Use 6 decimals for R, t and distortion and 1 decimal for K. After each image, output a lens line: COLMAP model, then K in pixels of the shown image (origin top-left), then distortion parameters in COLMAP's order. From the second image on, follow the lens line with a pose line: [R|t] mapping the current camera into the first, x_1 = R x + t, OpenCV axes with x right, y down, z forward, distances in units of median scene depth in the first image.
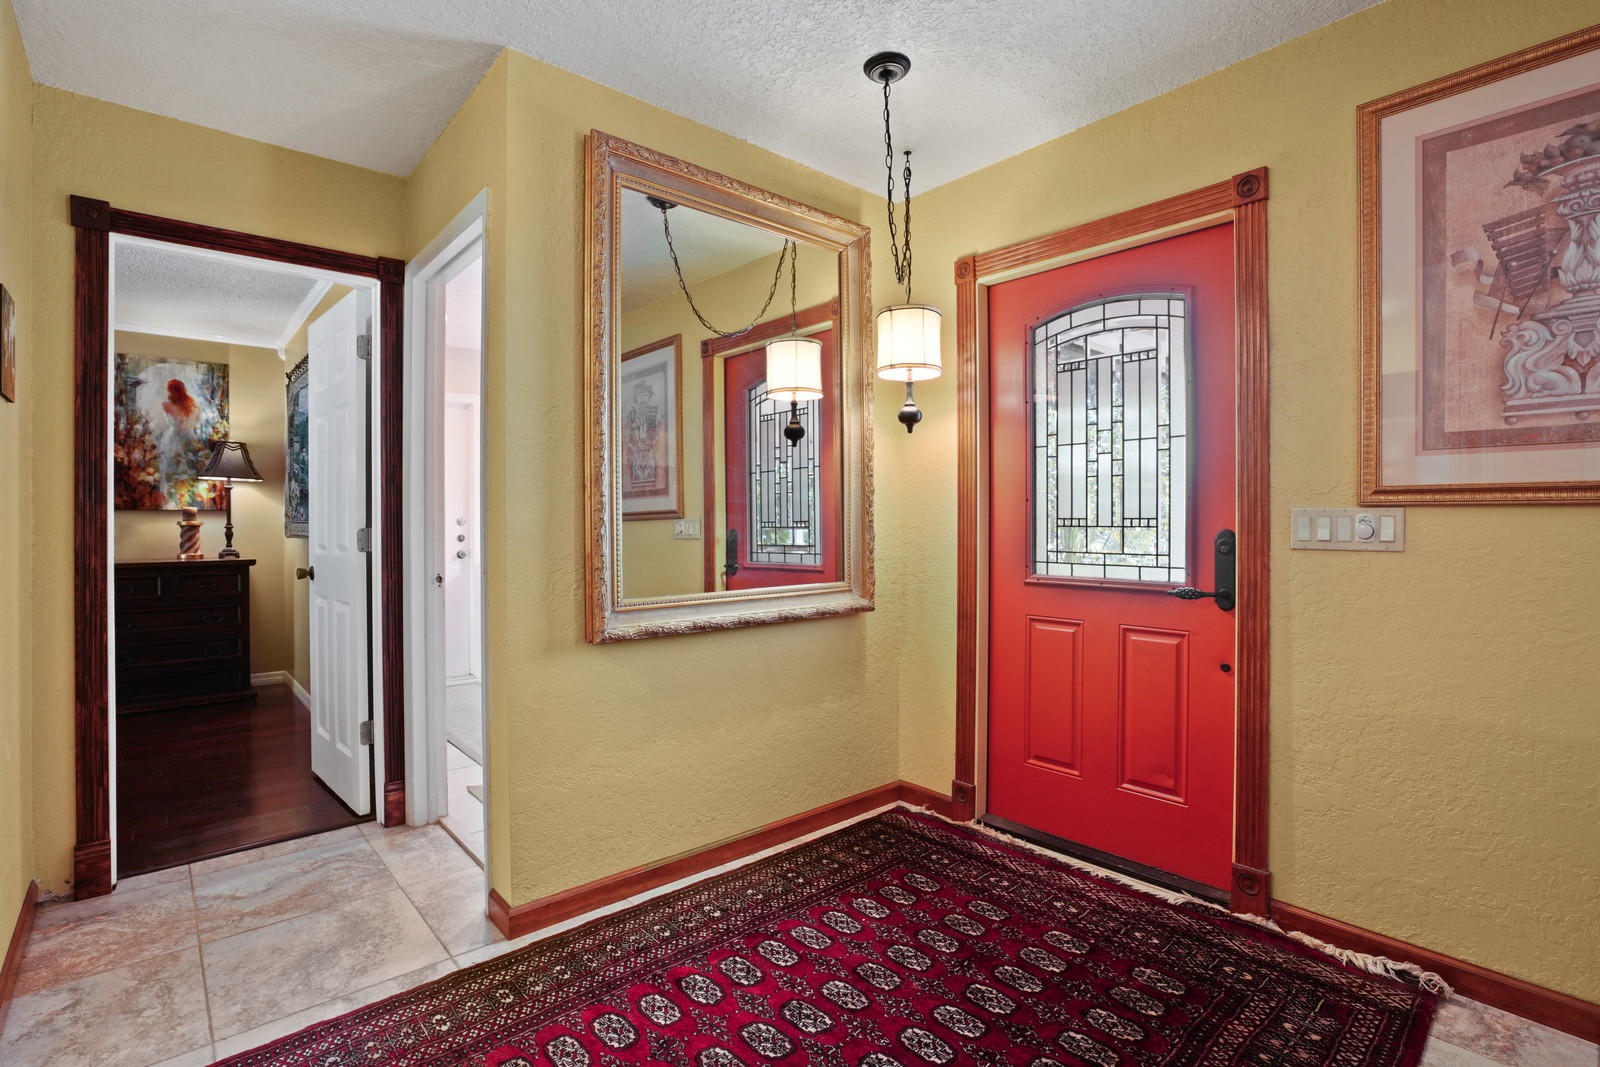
lens RADIAL K [[766.9, 0, 810.5], [0, 766.9, 532.2], [0, 0, 1]] dist [-0.037559, 0.009692]
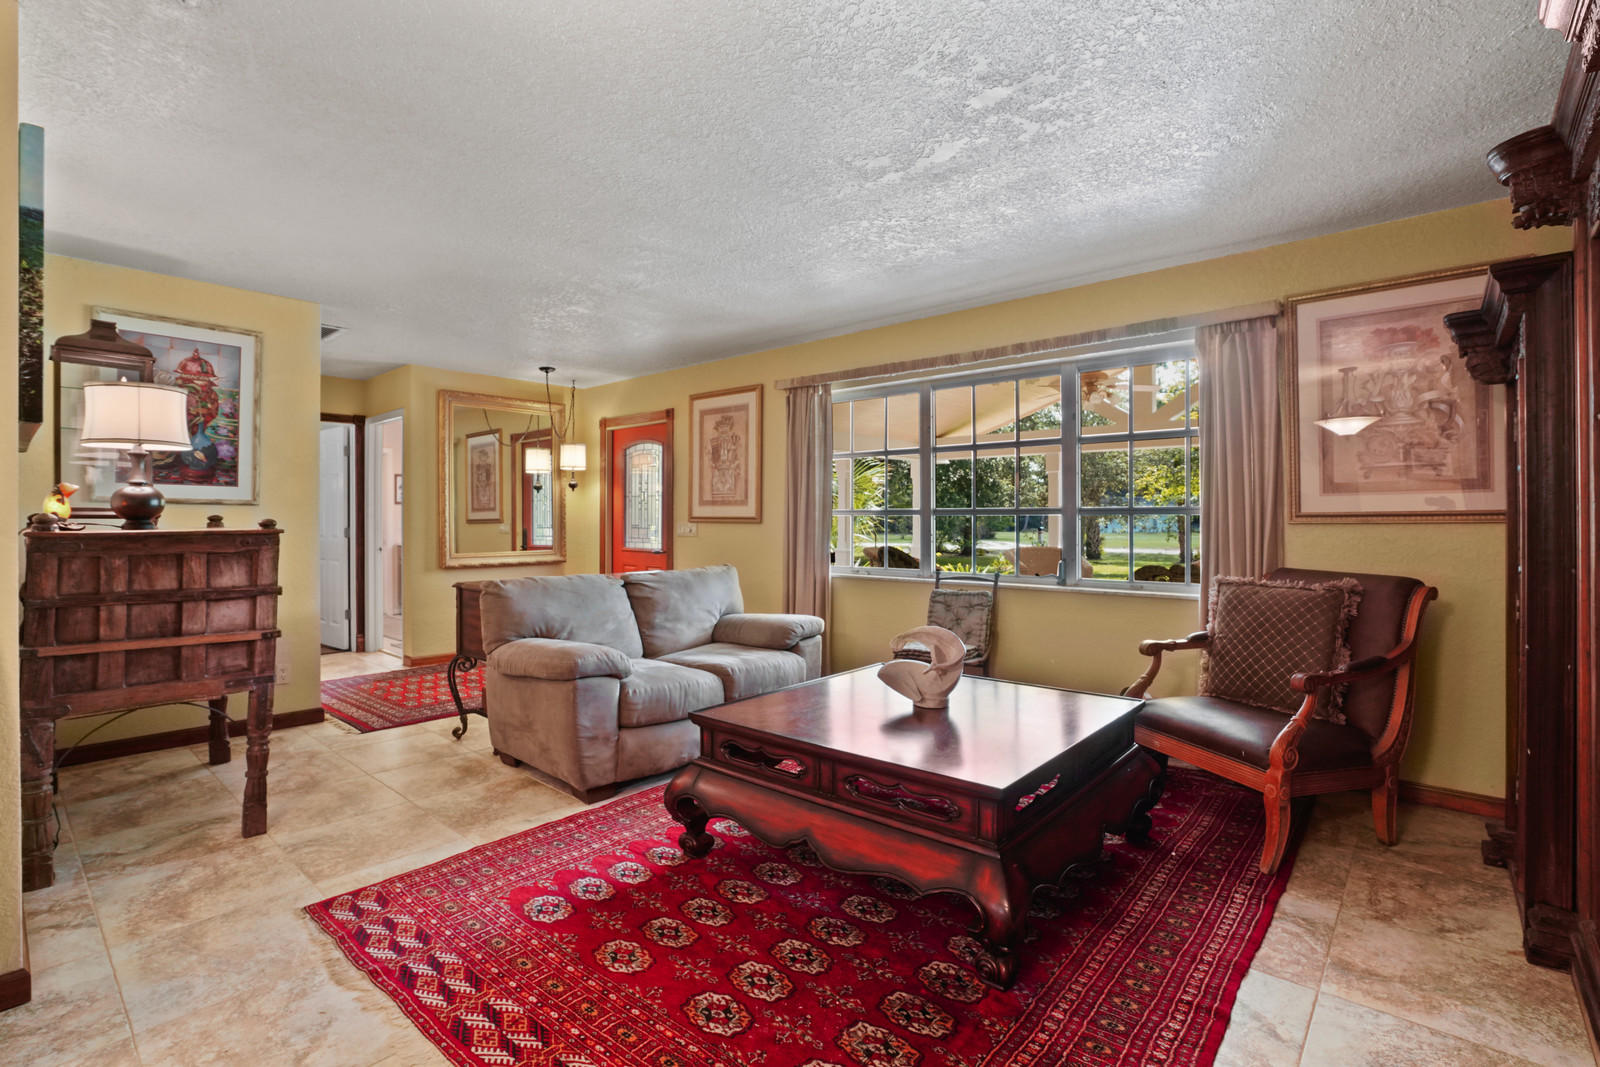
lens RADIAL K [[766.9, 0, 792.6], [0, 766.9, 529.8], [0, 0, 1]] dist [-0.037559, 0.009692]
pose [[0.994964, 0.002867, 0.100196, 0.711055], [-0.002663, 0.999994, -0.002164, 0.003028], [-0.100202, 0.001887, 0.994965, -1.903791]]
